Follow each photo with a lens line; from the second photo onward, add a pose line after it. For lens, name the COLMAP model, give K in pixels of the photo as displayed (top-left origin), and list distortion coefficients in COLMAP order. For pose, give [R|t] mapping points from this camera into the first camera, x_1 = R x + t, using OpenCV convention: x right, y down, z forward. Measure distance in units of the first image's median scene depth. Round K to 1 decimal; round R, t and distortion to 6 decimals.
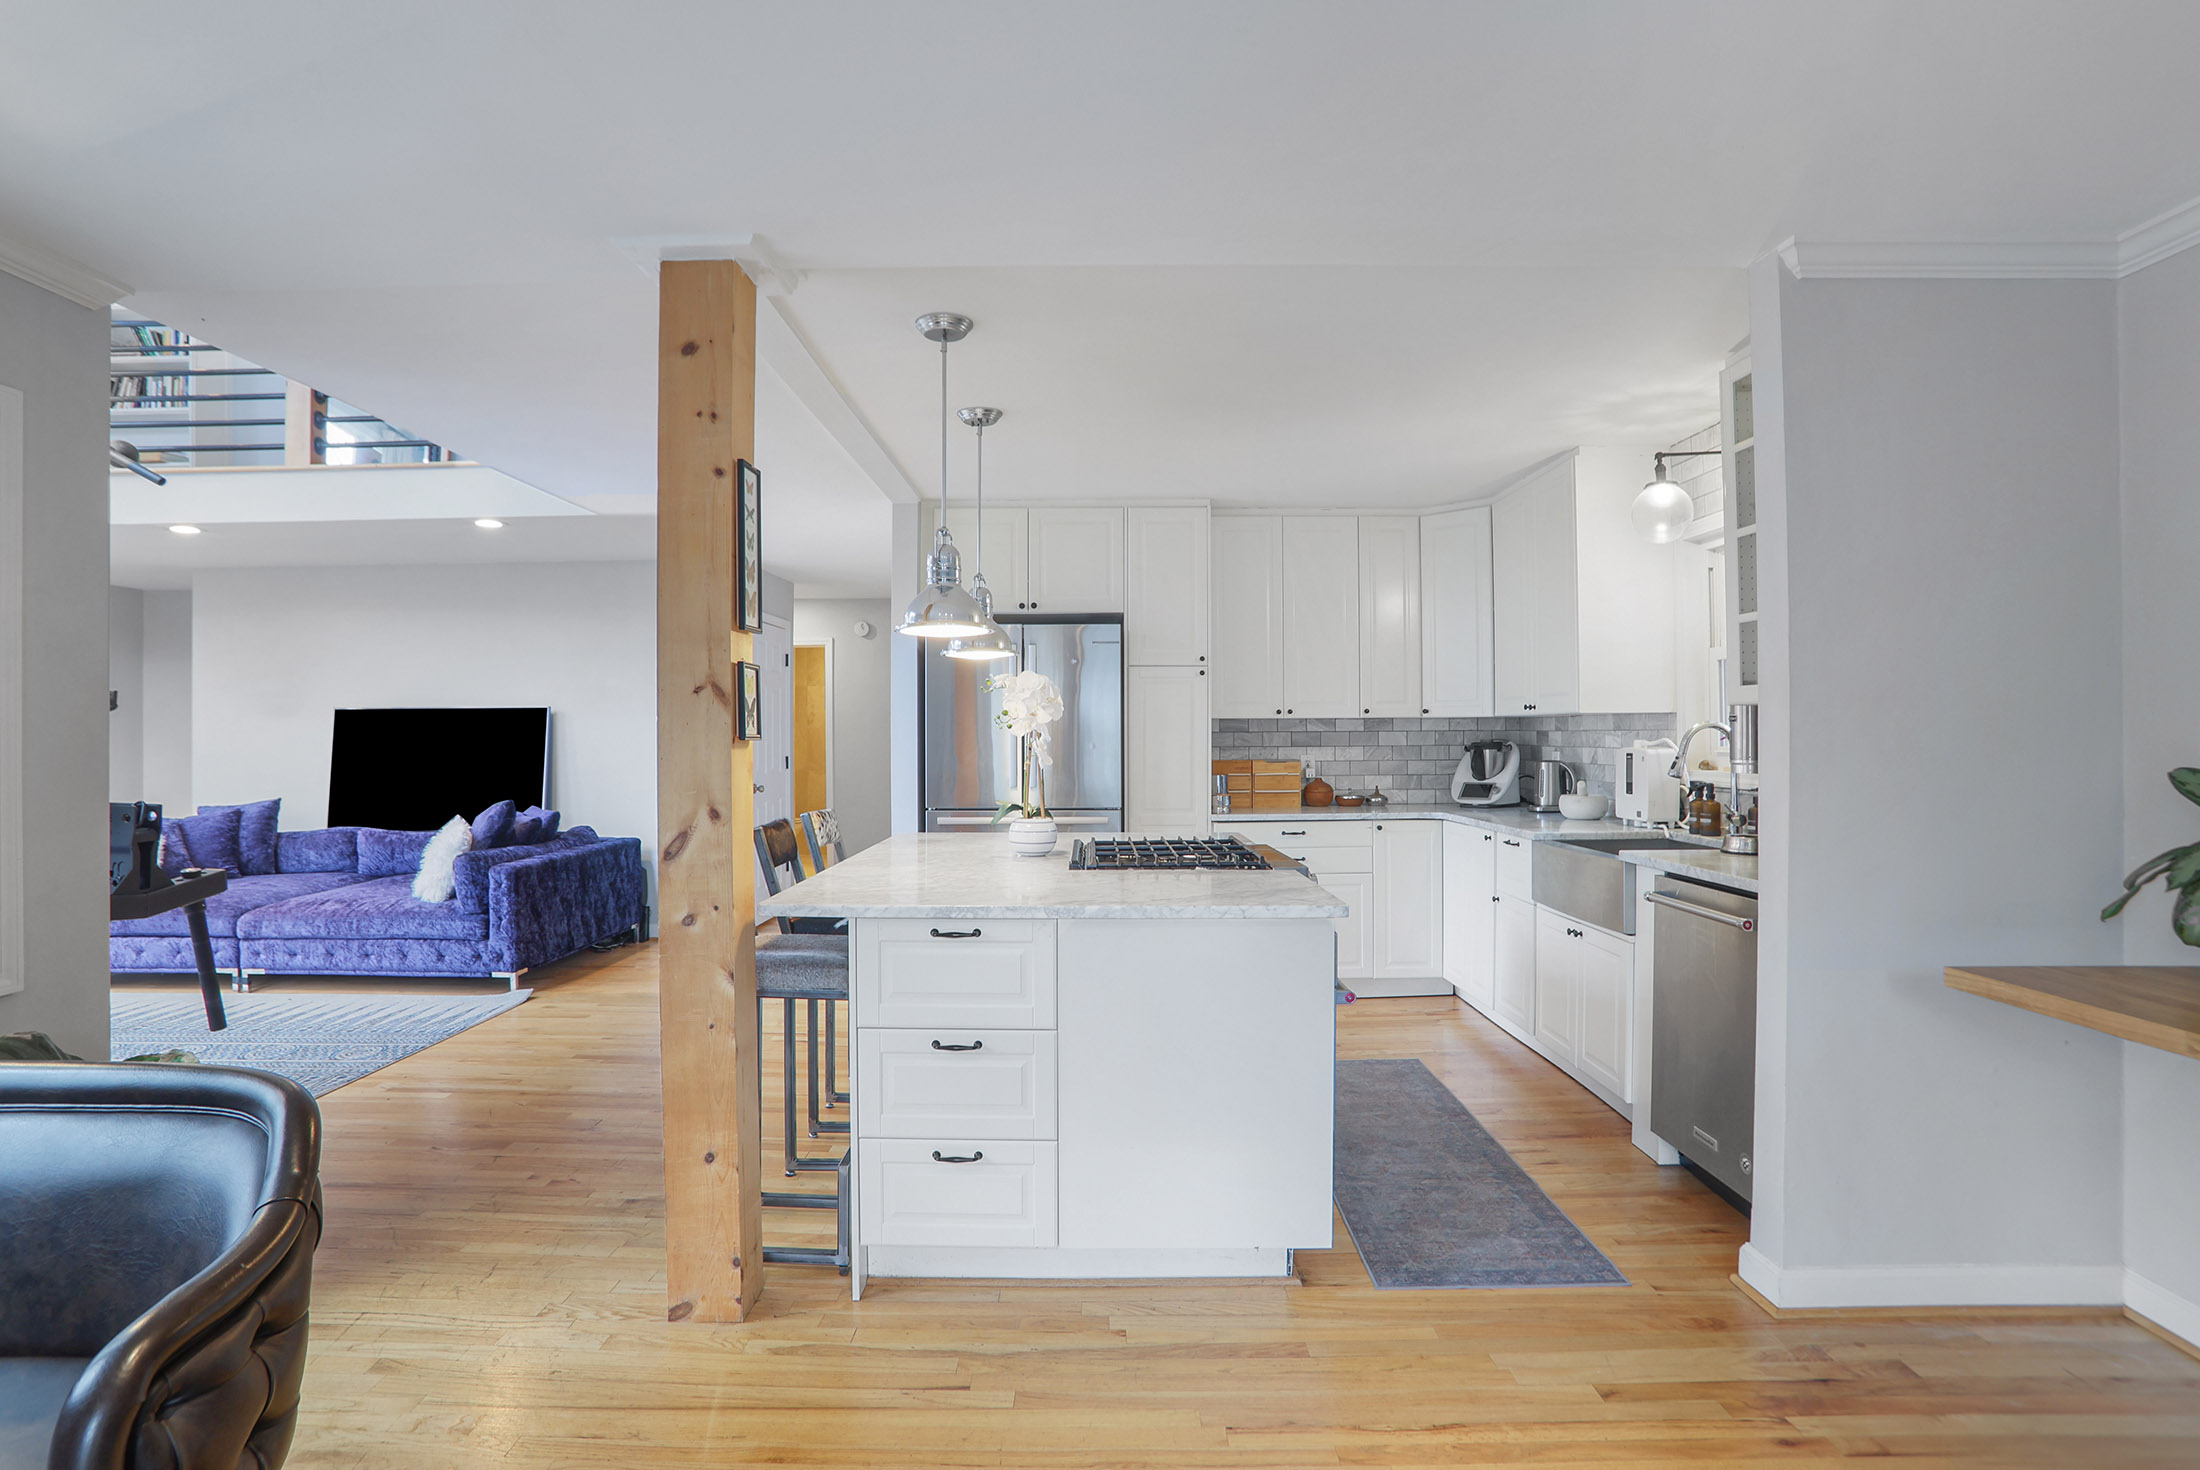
lens RADIAL K [[1075.3, 0, 1069.7], [0, 1075.3, 727.8], [0, 0, 1]] dist [-0.049730, 0.001109]
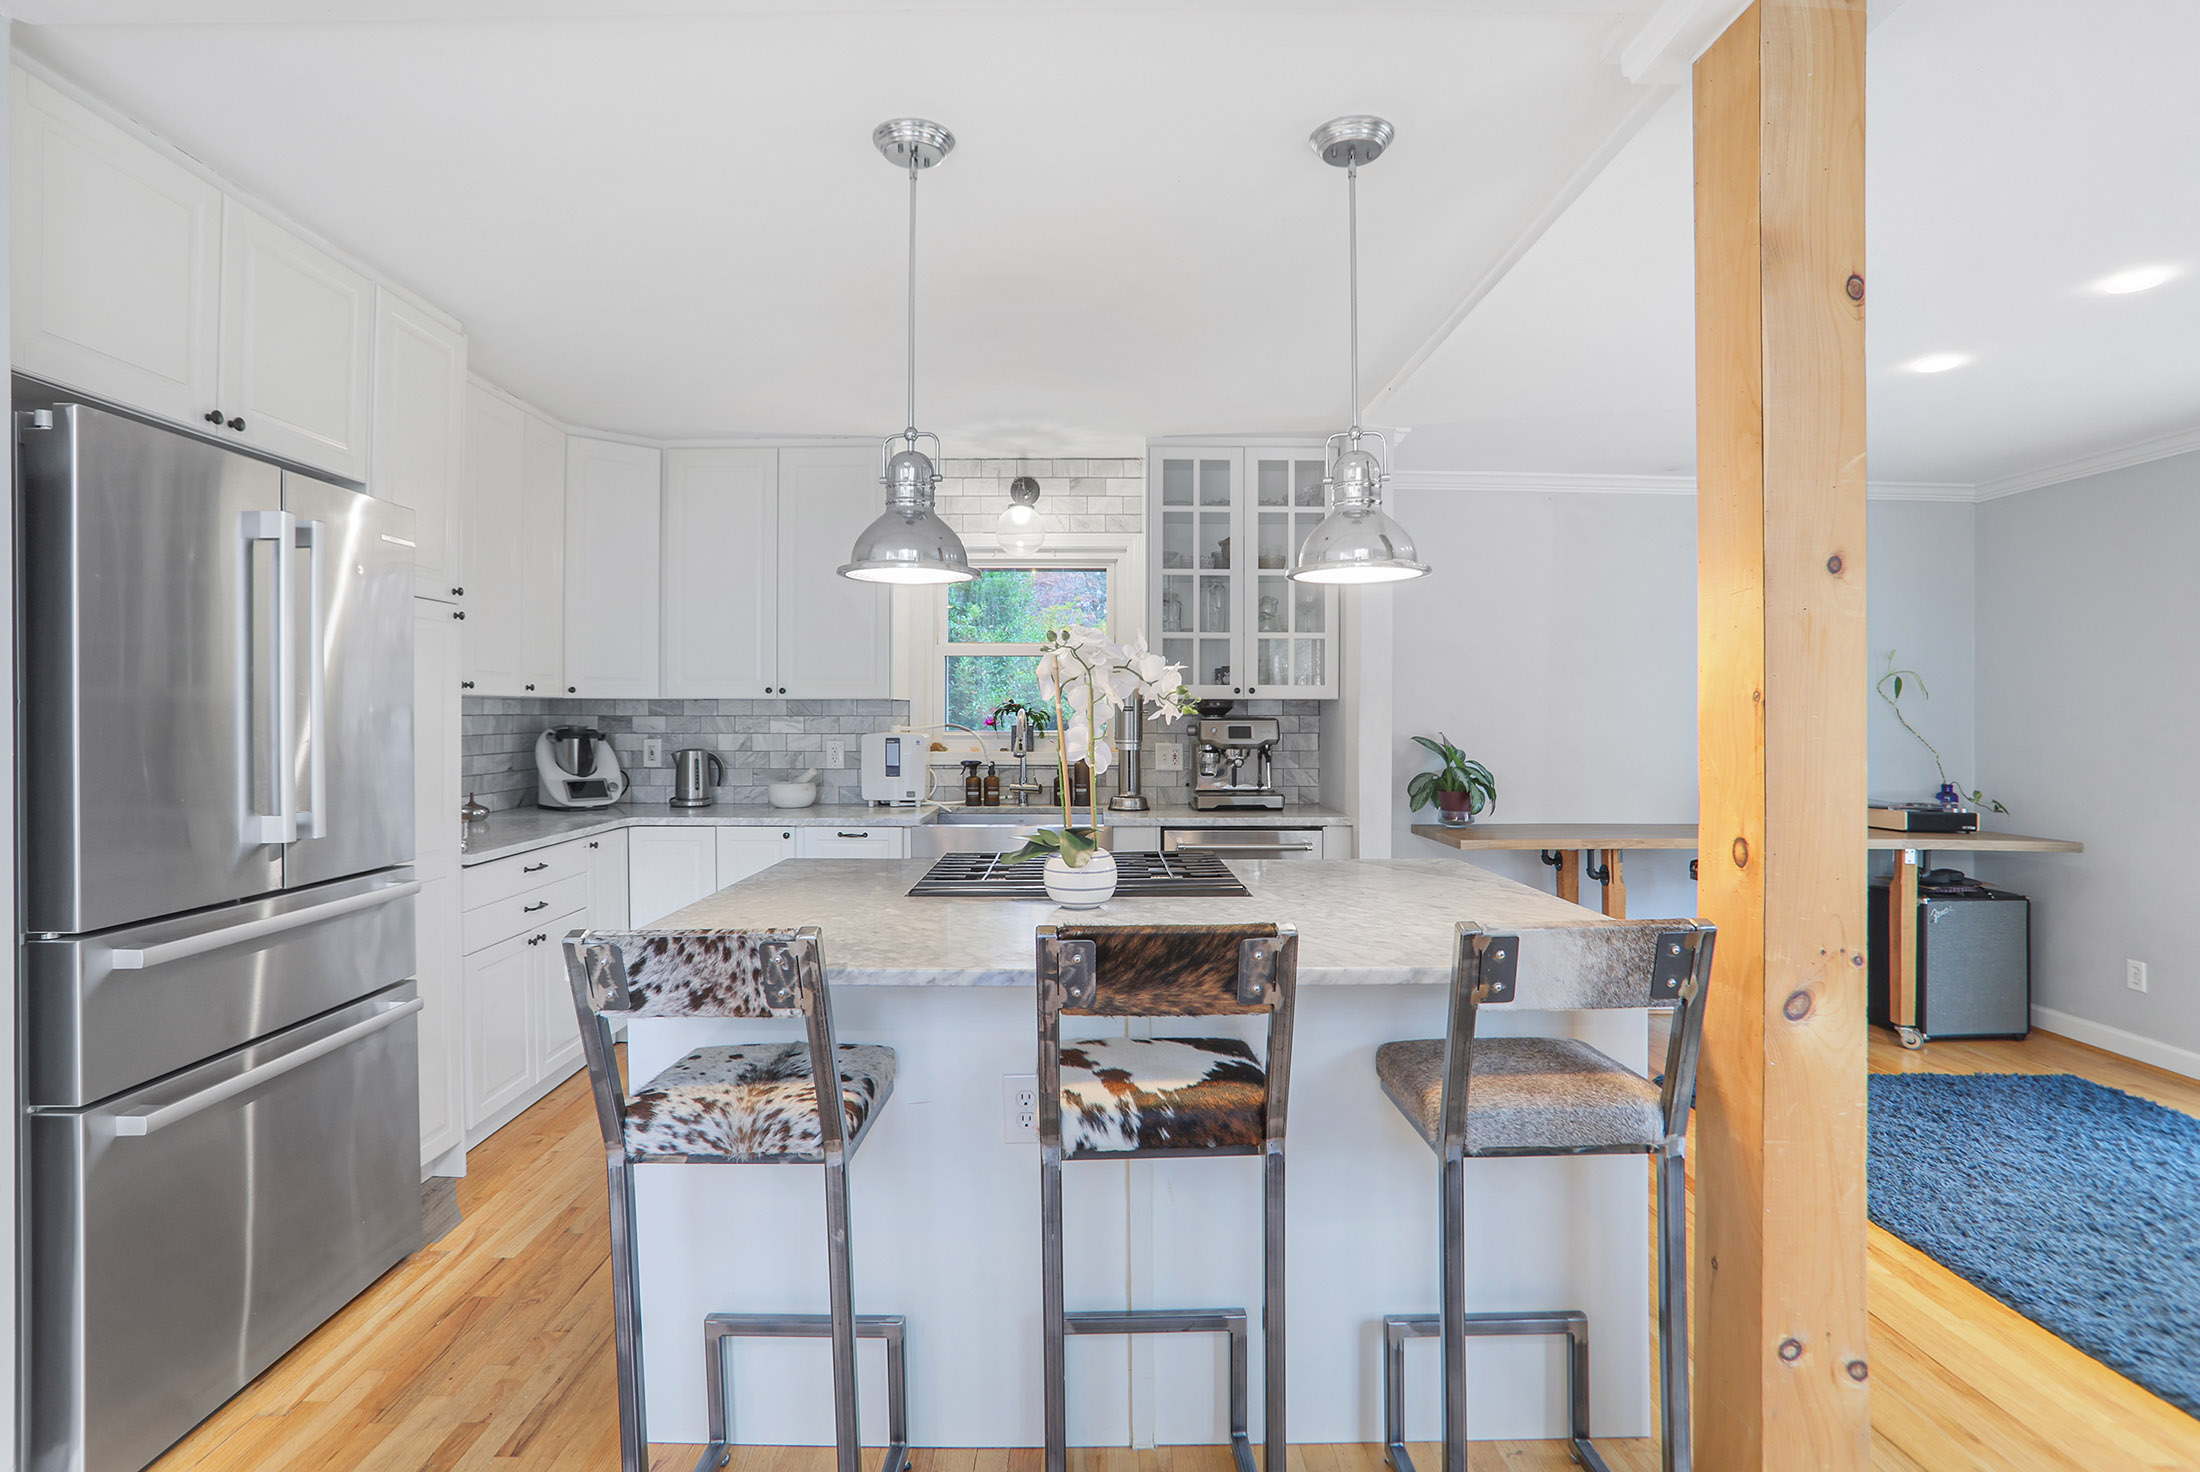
lens RADIAL K [[1075.3, 0, 1069.7], [0, 1075.3, 728.8], [0, 0, 1]] dist [-0.049730, 0.001109]
pose [[0.013352, -0.010373, 0.999857, -0.446181], [-0.007343, 0.999918, 0.010471, 0.001663], [-0.999884, -0.007482, 0.013275, 0.659732]]
